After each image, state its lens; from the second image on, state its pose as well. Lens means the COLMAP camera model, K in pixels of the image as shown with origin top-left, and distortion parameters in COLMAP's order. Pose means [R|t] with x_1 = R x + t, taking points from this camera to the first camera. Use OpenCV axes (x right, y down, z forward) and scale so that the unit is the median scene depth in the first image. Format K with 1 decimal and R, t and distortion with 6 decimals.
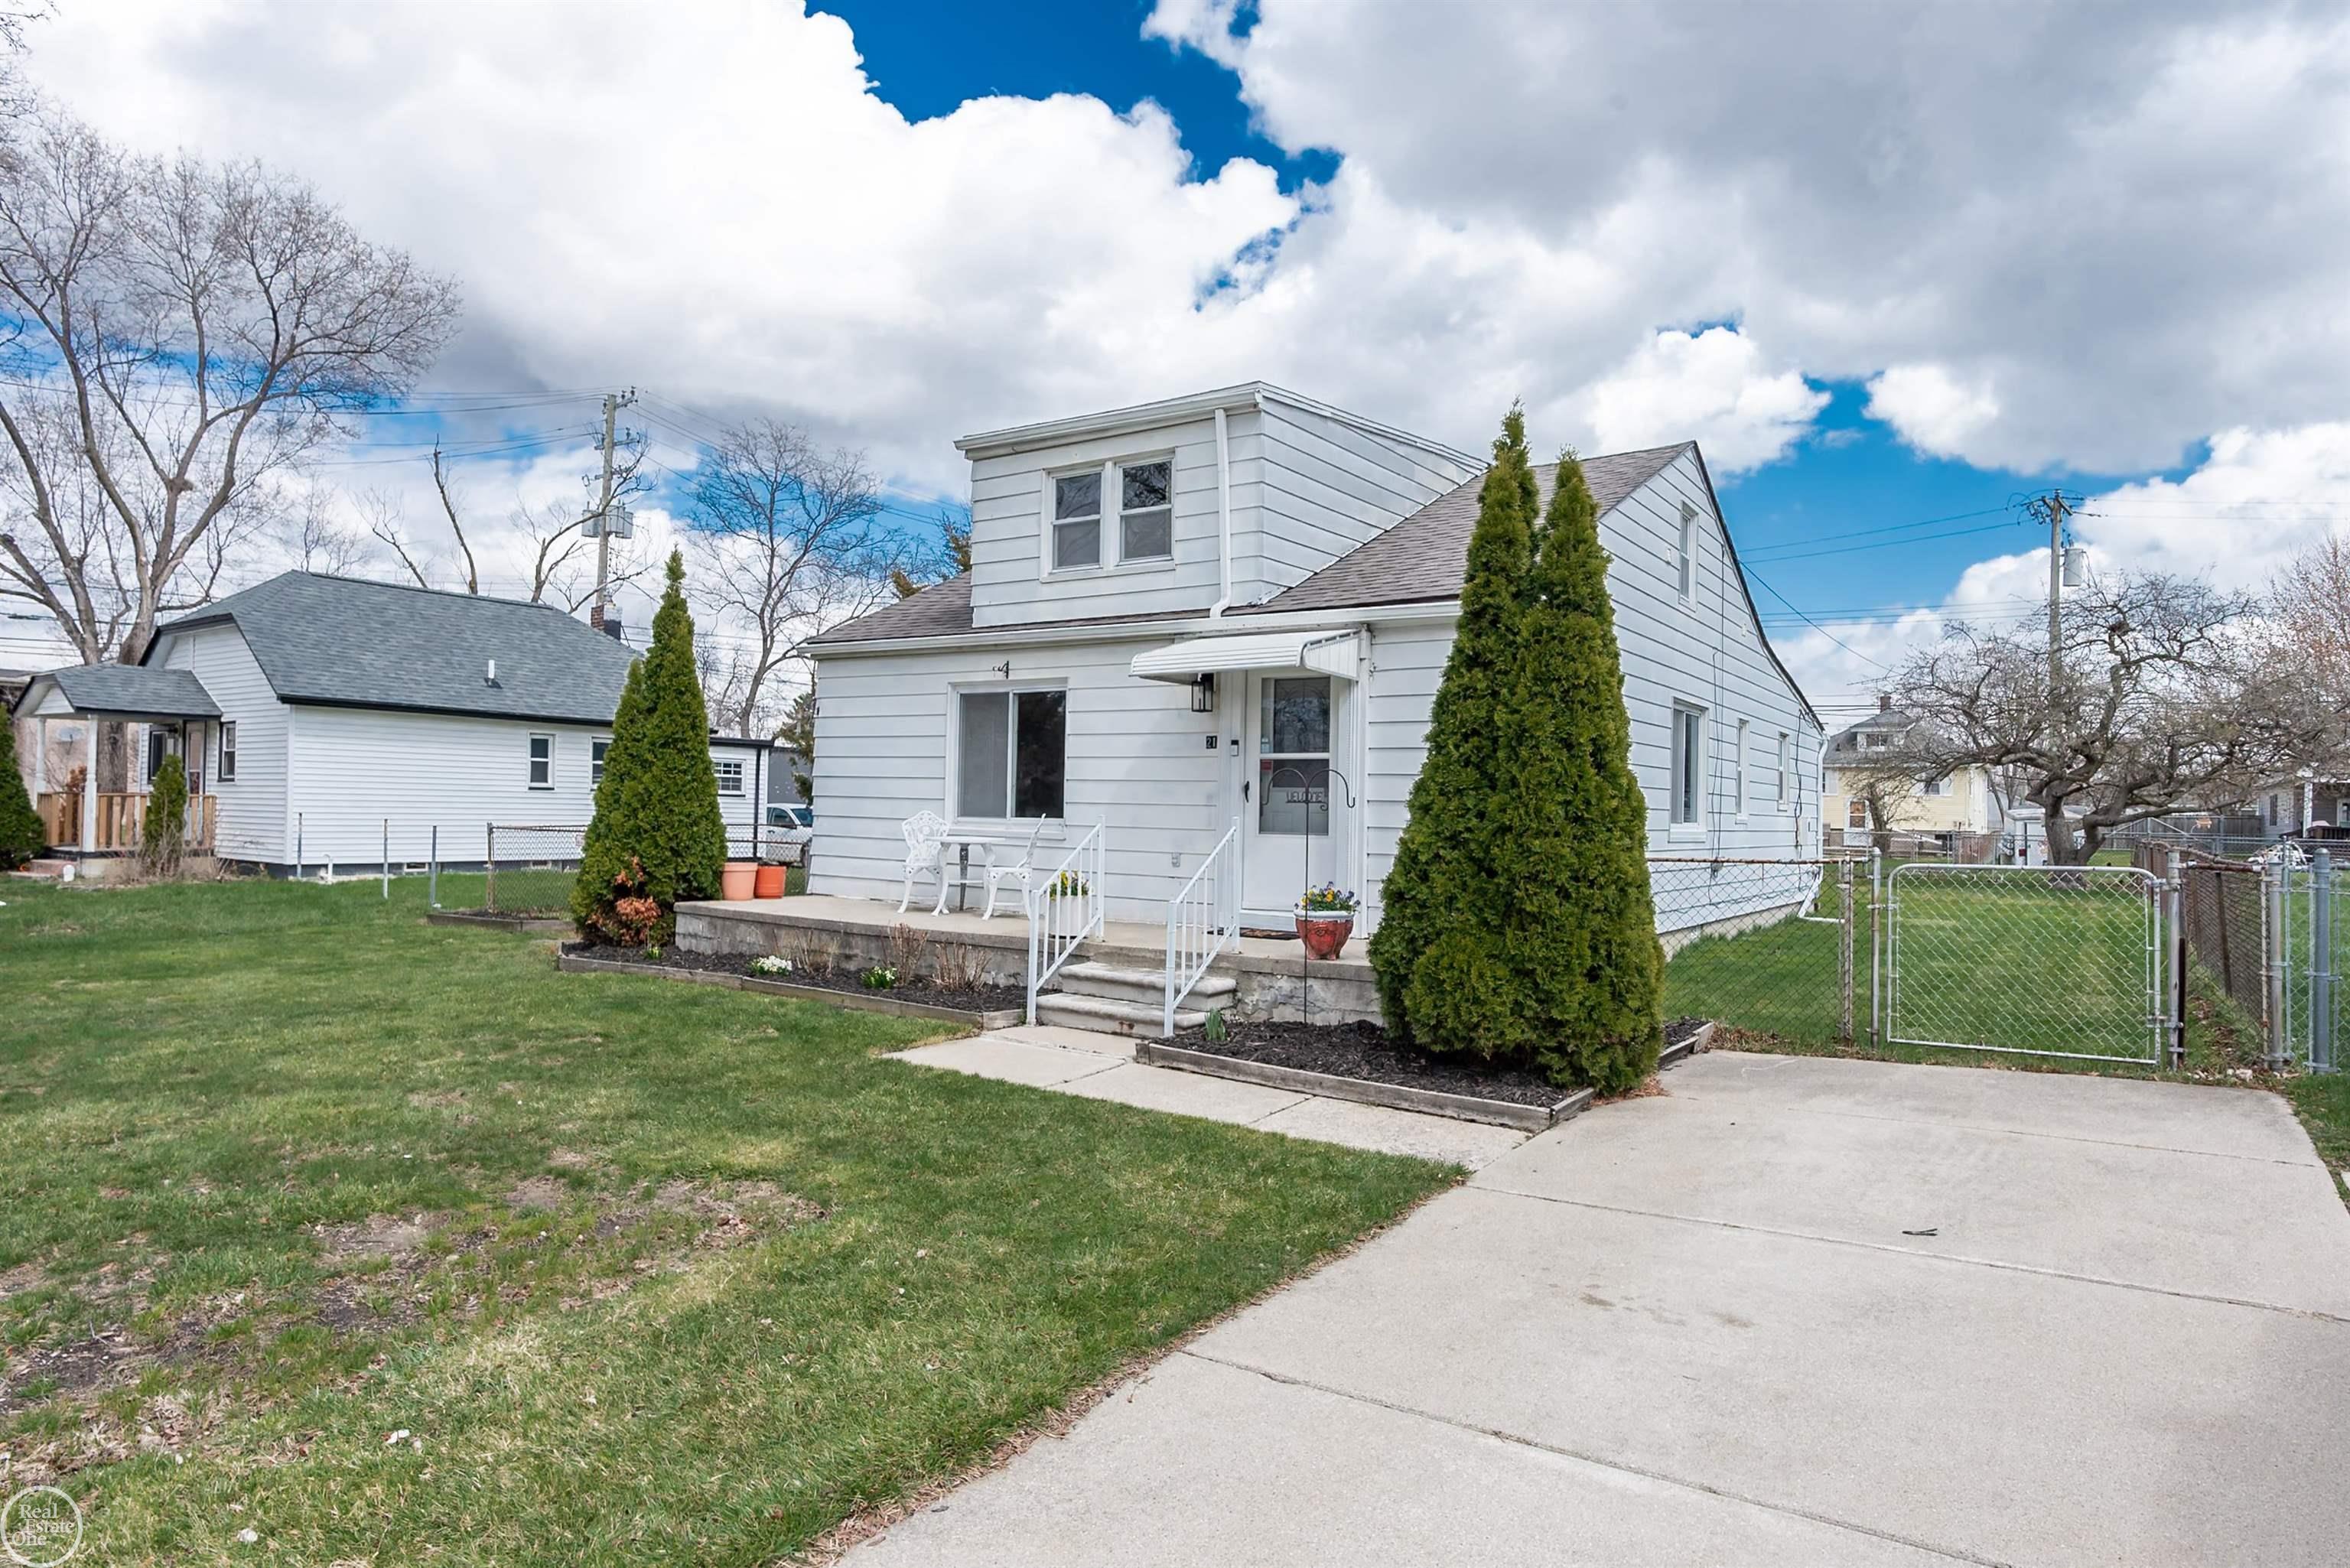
lens RADIAL K [[1346.1, 0, 1175.0], [0, 1346.1, 784.0], [0, 0, 1]] dist [-0.024122, 0.000615]
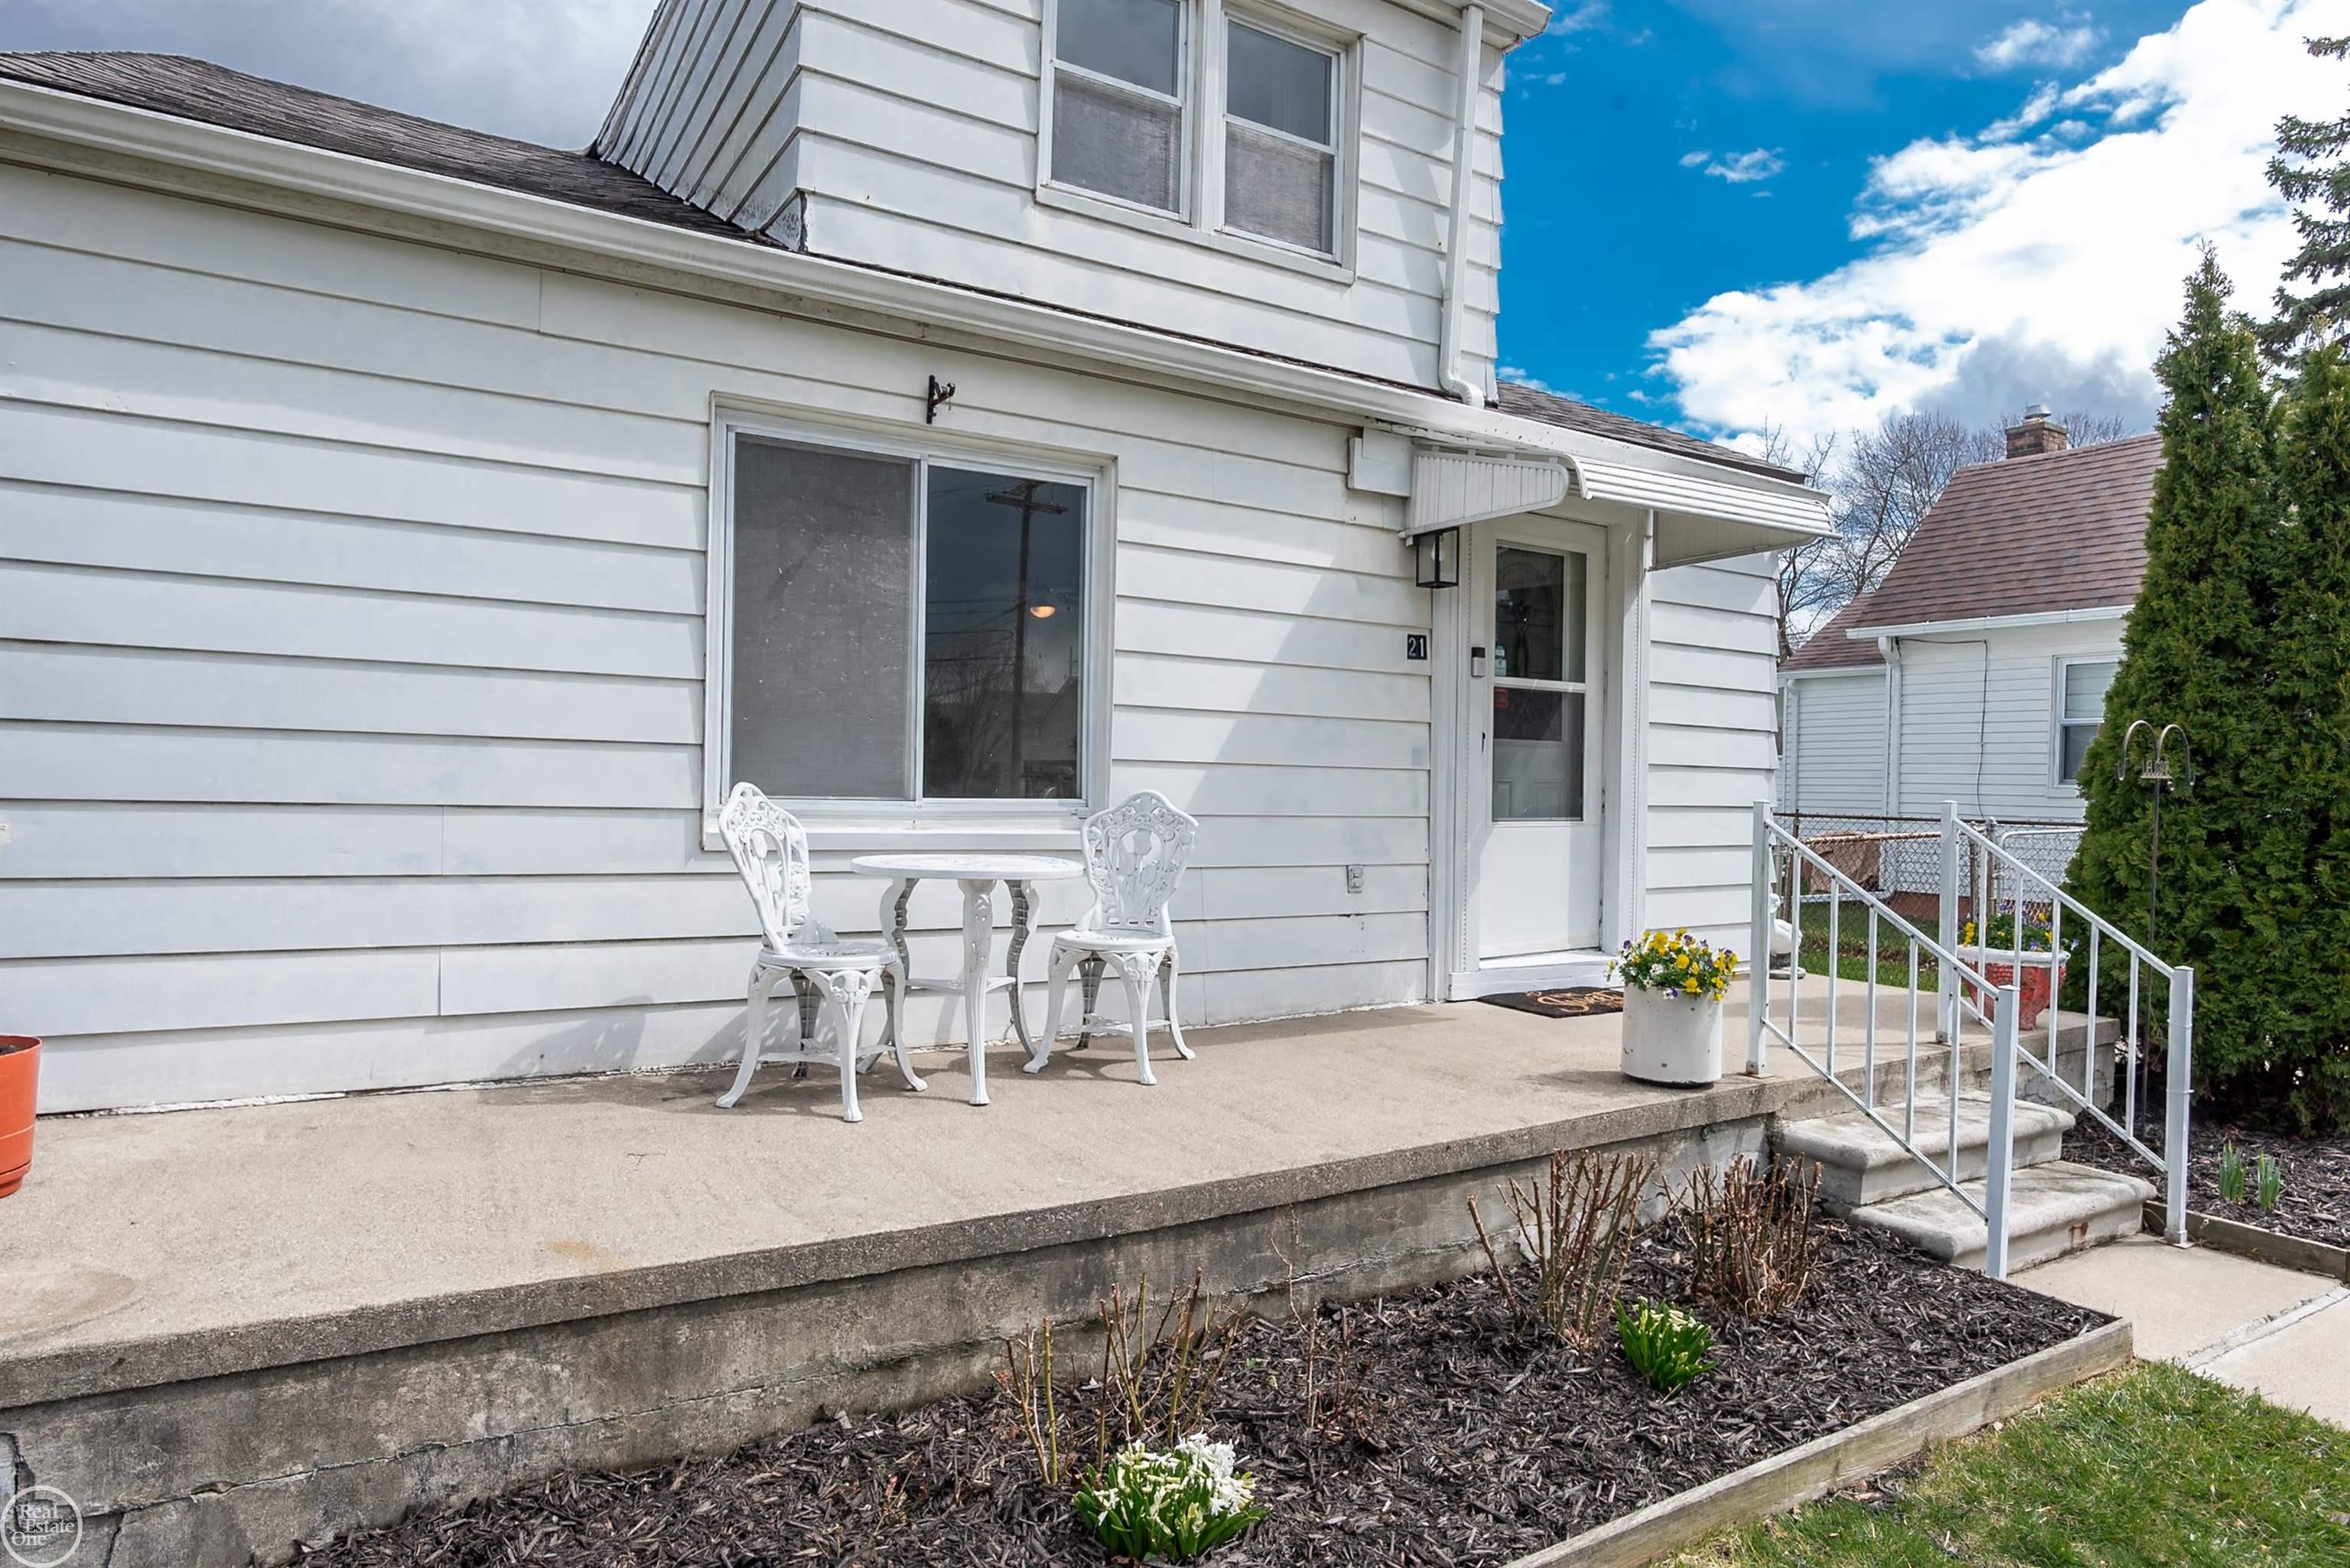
lens RADIAL K [[1346.1, 0, 1175.0], [0, 1346.1, 784.0], [0, 0, 1]] dist [-0.024122, 0.000615]
pose [[0.417578, -0.016971, 0.908482, -0.457462], [-0.031276, 0.998965, 0.033037, 0.006903], [-0.908102, -0.042209, 0.416615, 0.821998]]
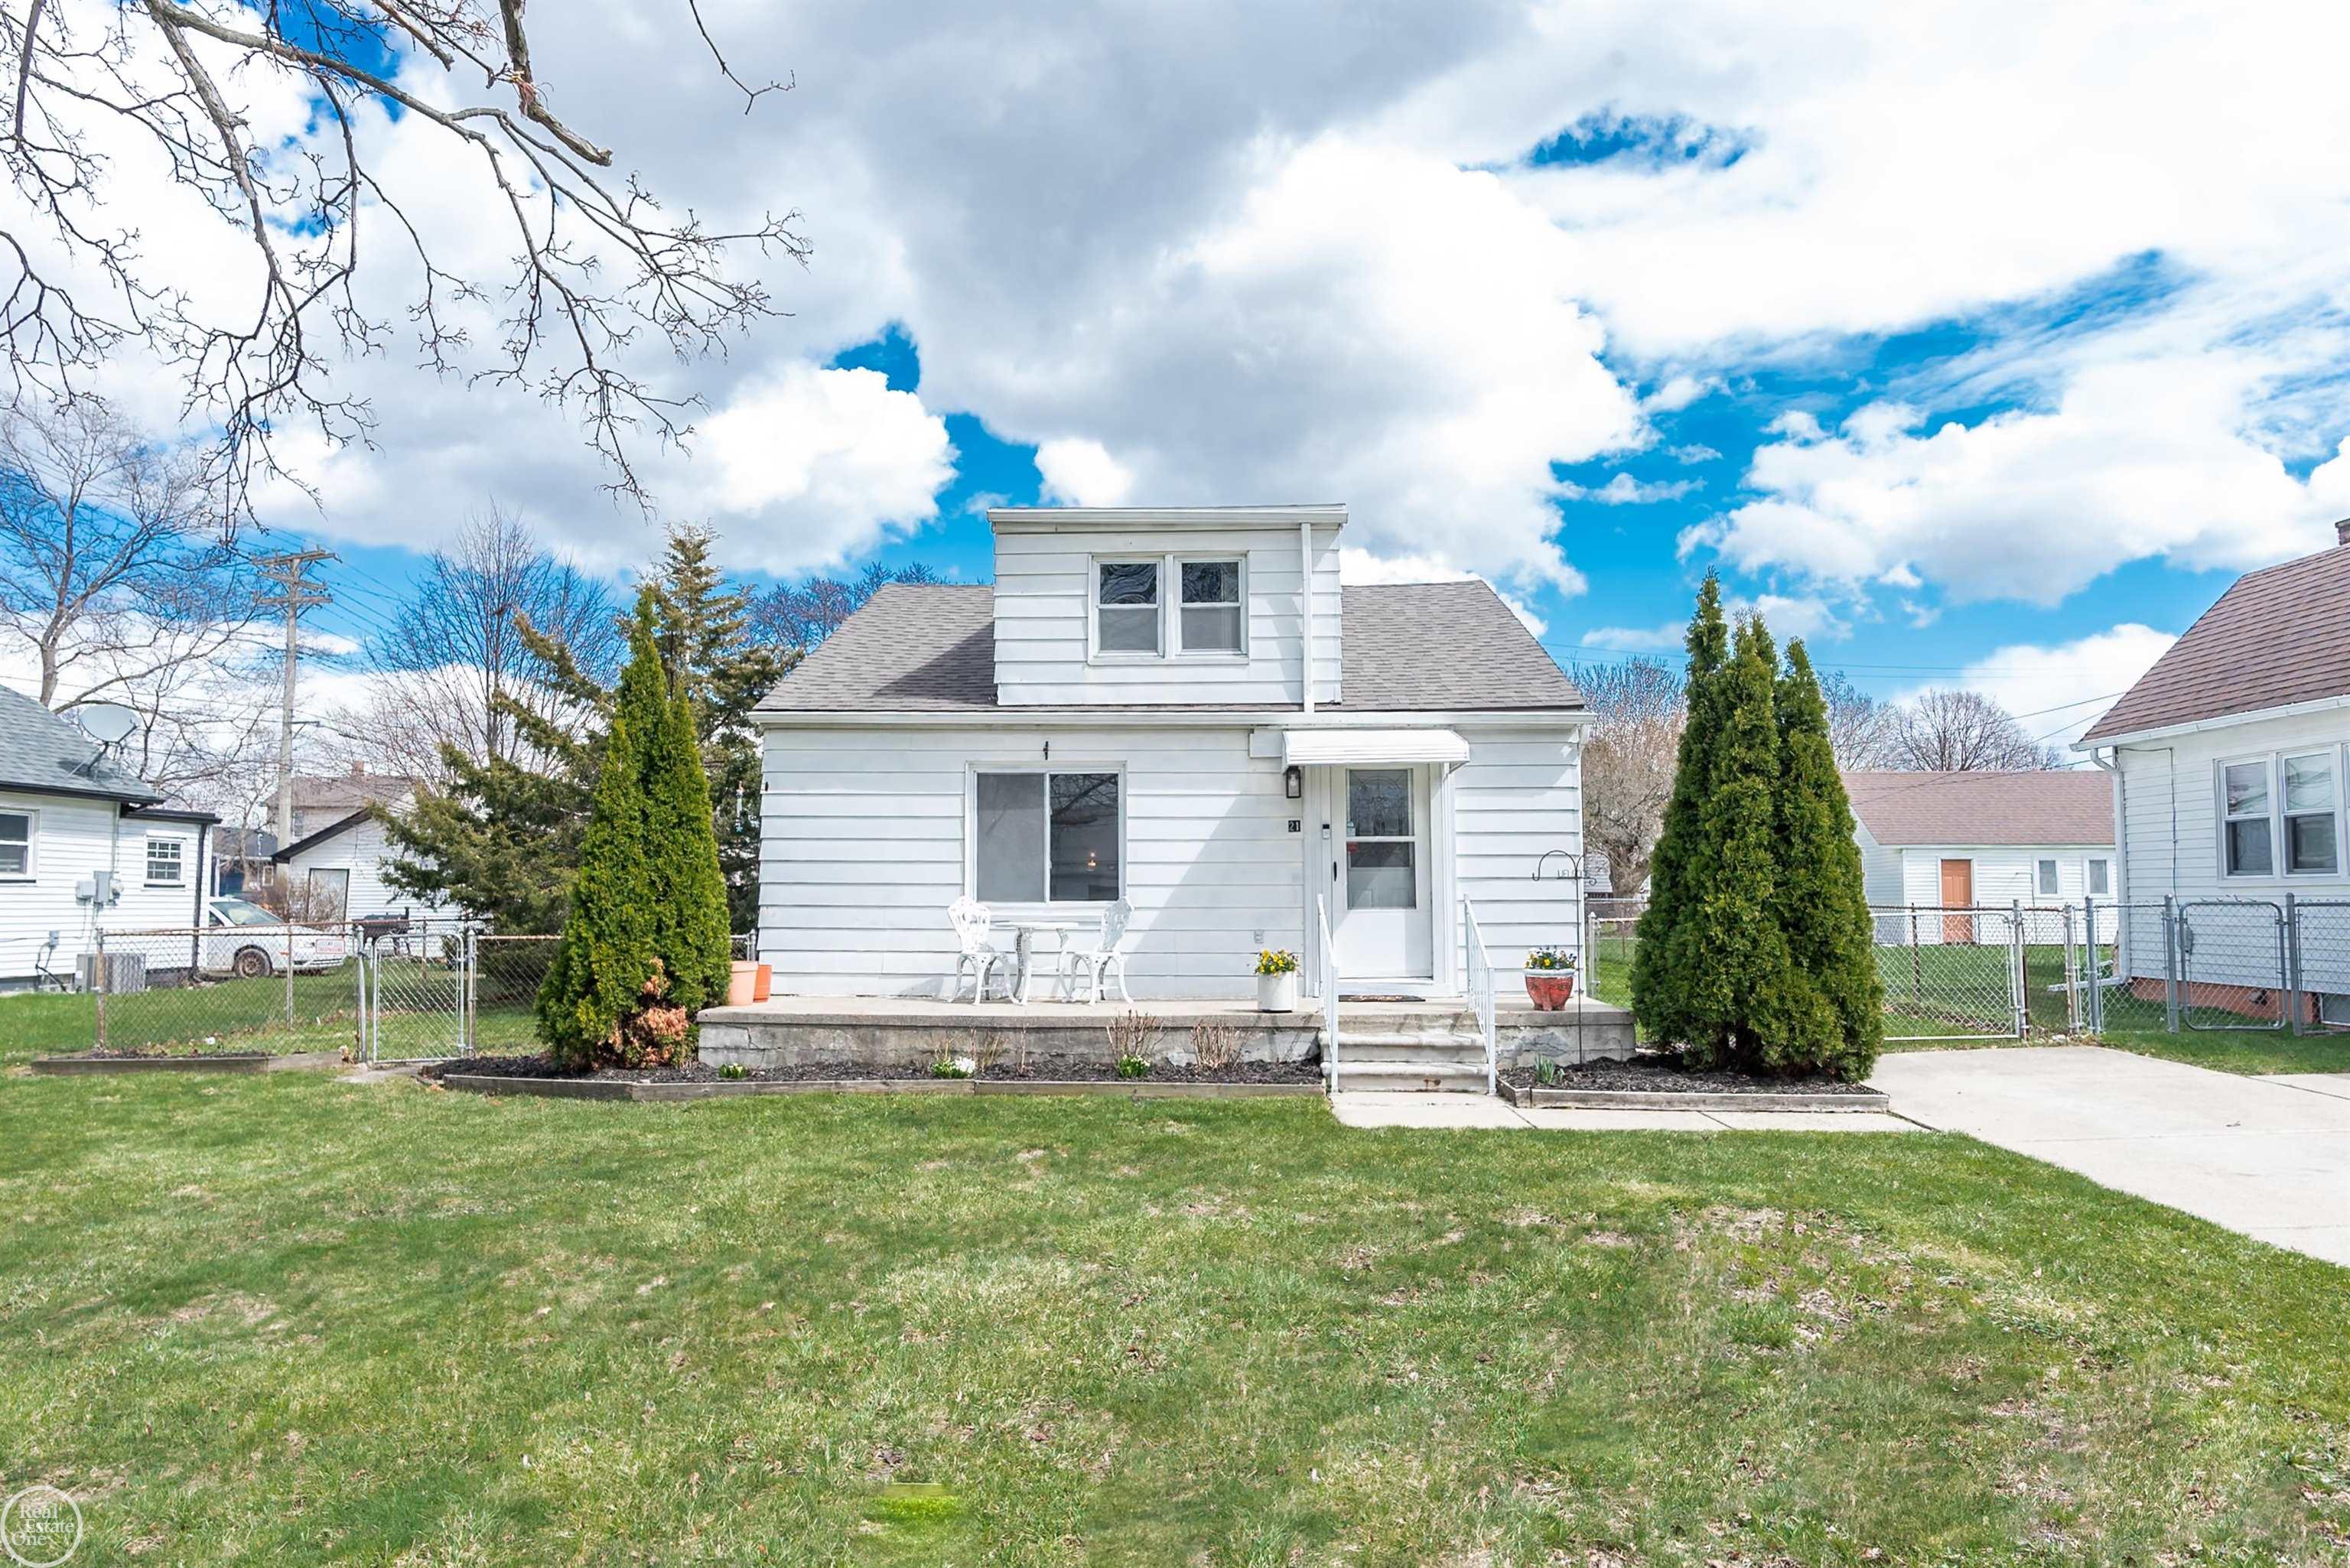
lens RADIAL K [[1423.0, 0, 1175.0], [0, 1423.0, 784.0], [0, 0, 1]] dist [-0.041137, 0.000155]
pose [[0.848438, 0.019484, 0.528936, -0.624200], [0.010121, 0.998542, -0.053017, -0.004969], [-0.529198, 0.050335, 0.847004, 0.078036]]
